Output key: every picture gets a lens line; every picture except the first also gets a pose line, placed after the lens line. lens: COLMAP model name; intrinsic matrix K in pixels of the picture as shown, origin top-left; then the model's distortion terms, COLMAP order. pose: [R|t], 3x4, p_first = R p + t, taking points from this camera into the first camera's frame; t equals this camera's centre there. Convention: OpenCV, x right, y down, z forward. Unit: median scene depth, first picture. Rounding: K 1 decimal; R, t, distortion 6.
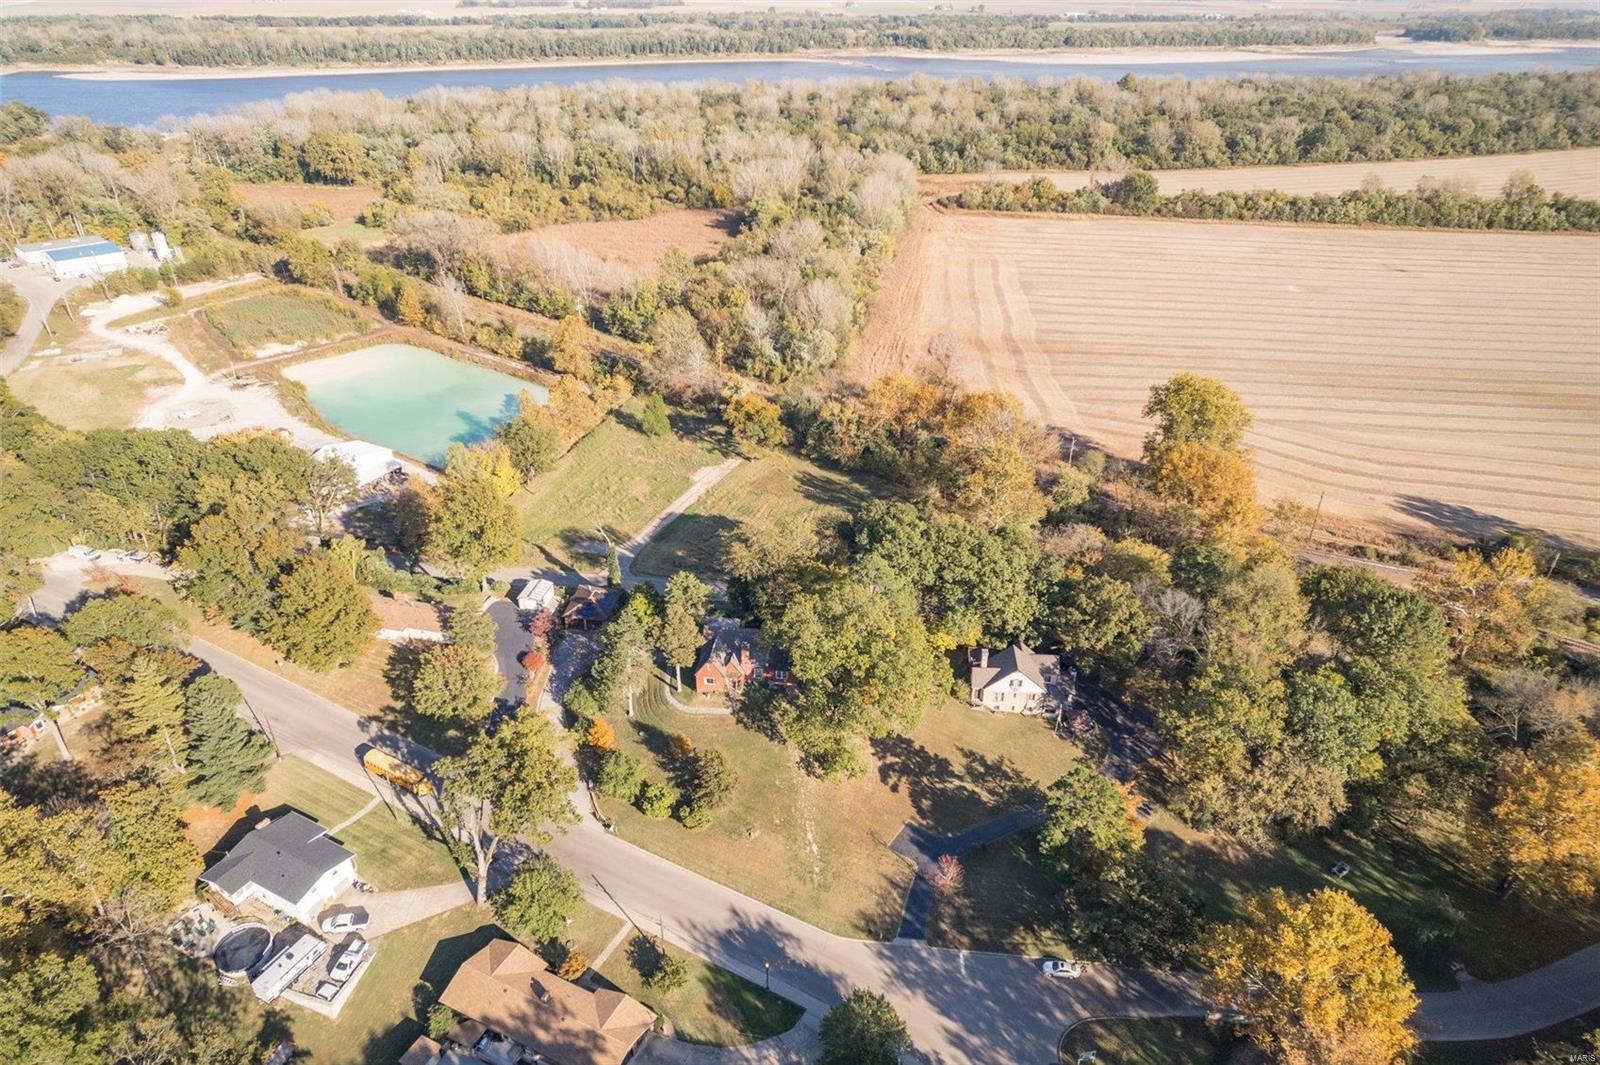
lens RADIAL K [[1019.3, 0, 809.5], [0, 1019.3, 549.5], [0, 0, 1]] dist [-0.077413, 0.065532]
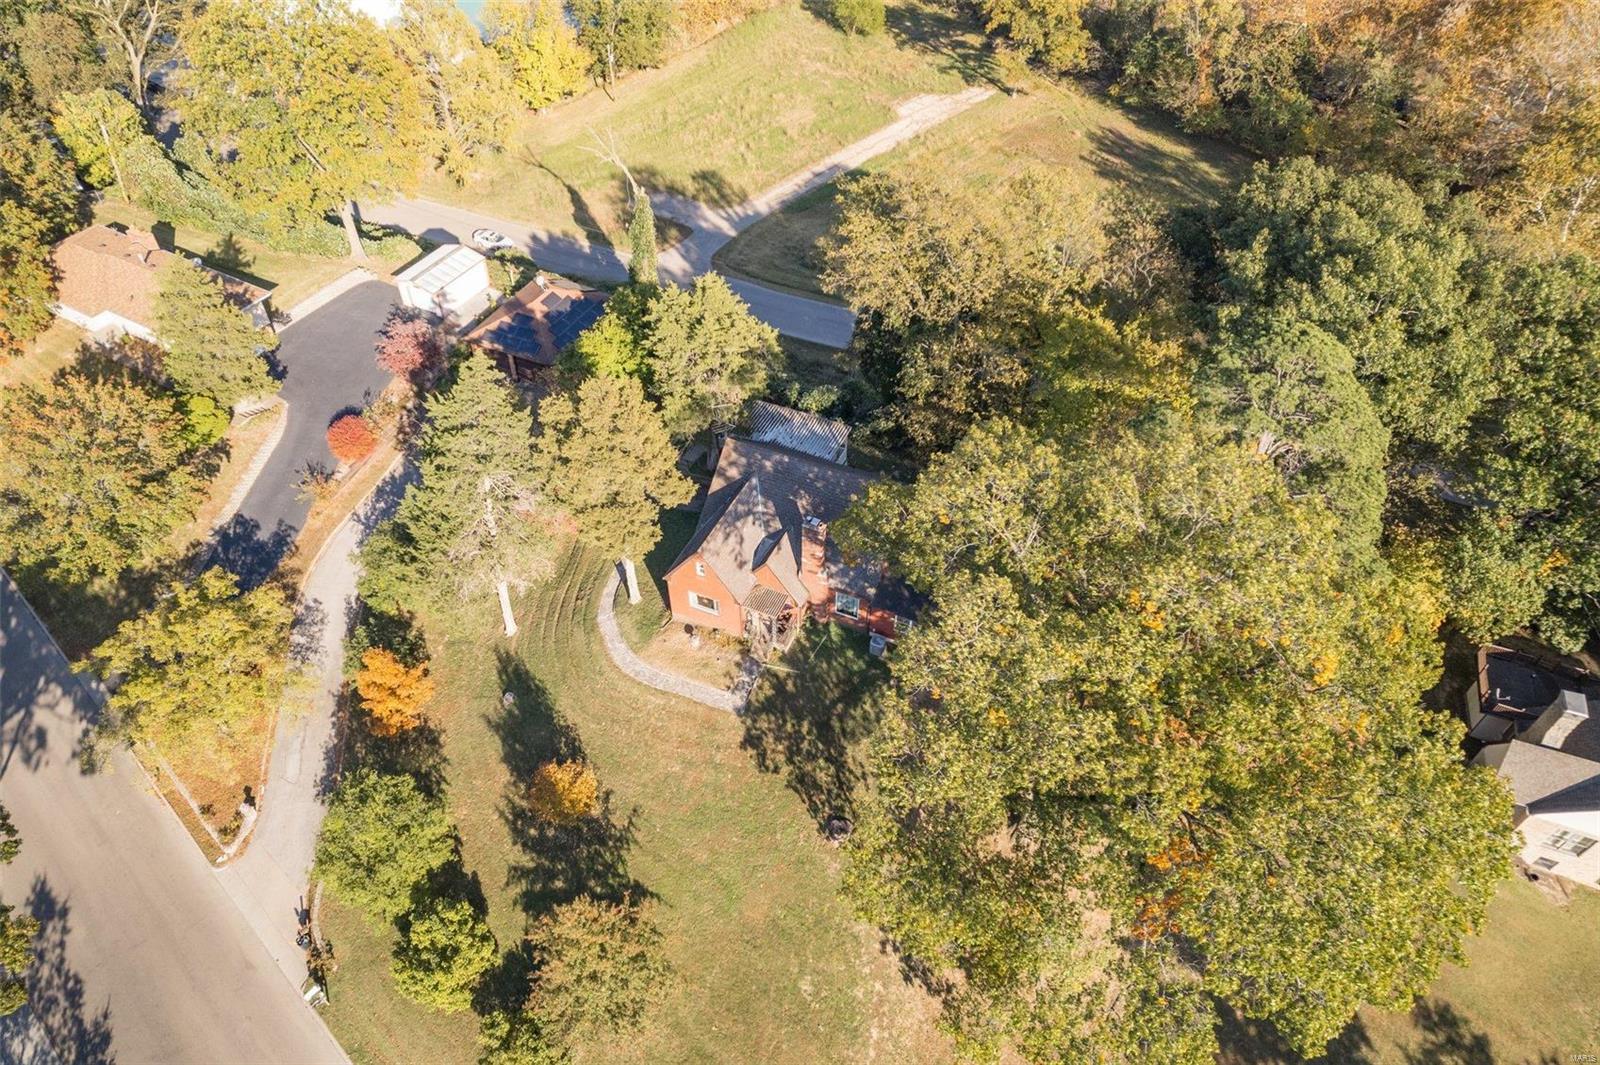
lens RADIAL K [[1019.3, 0, 809.5], [0, 1019.3, 549.5], [0, 0, 1]] dist [-0.077413, 0.065532]
pose [[0.953856, 0.214082, -0.210541, 0.006211], [-0.148253, 0.945540, 0.289784, 0.004602], [0.261112, -0.245199, 0.933648, 0.622095]]
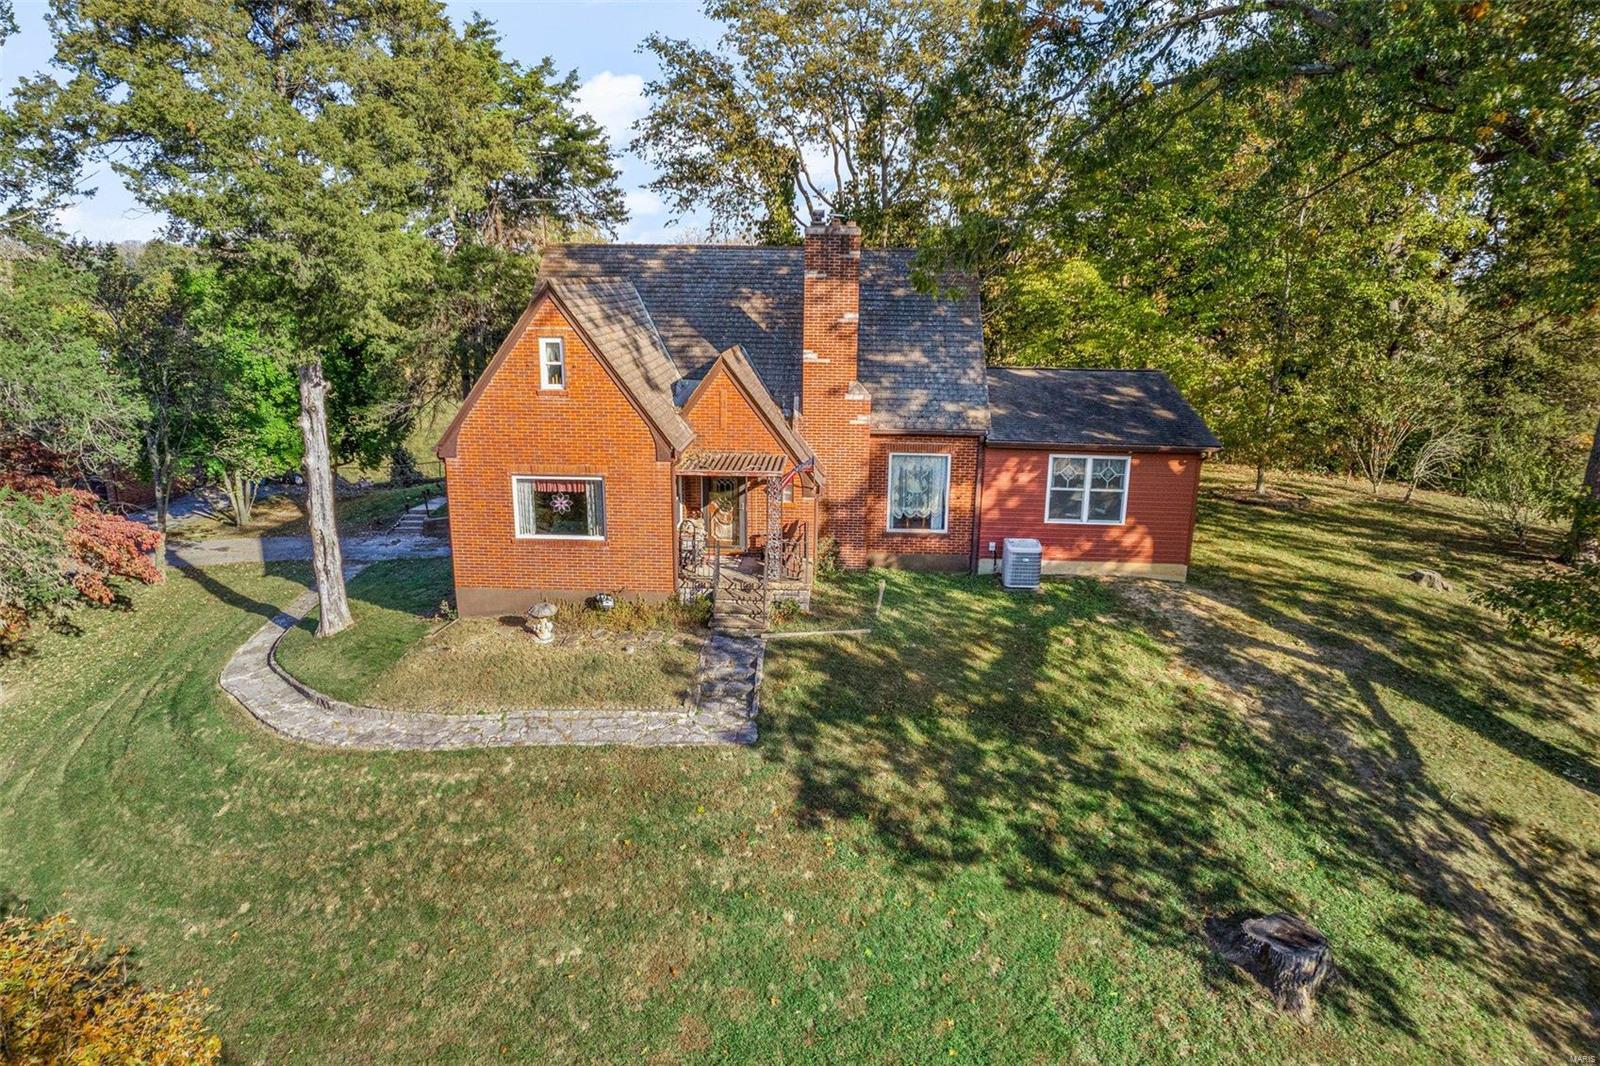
lens RADIAL K [[1019.3, 0, 809.5], [0, 1019.3, 550.0], [0, 0, 1]] dist [-0.077413, 0.065532]
pose [[0.997762, -0.014019, 0.065376, -0.068322], [0.030065, 0.967418, -0.251394, 0.151136], [-0.059721, 0.252797, 0.965674, 0.797173]]
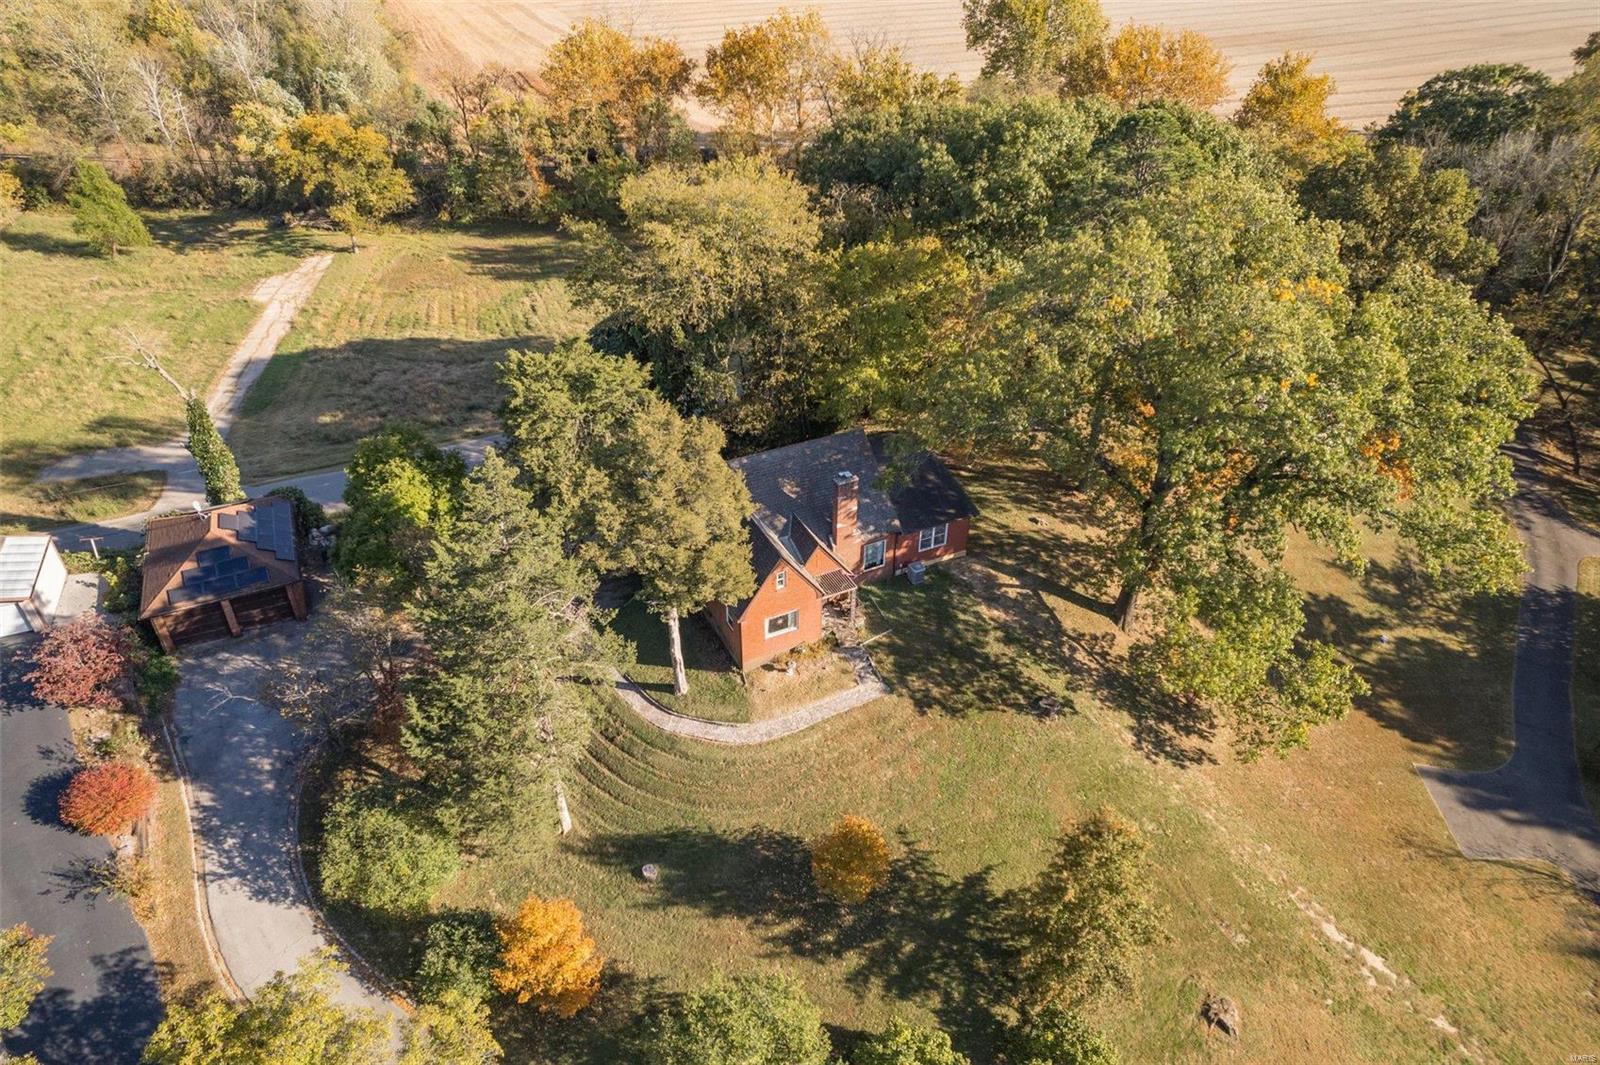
lens RADIAL K [[1019.3, 0, 809.5], [0, 1019.3, 549.5], [0, 0, 1]] dist [-0.077413, 0.065532]
pose [[0.841881, -0.321716, 0.433285, -0.199776], [0.272137, 0.946406, 0.173944, 0.049572], [-0.466024, -0.028527, 0.884312, 0.648318]]
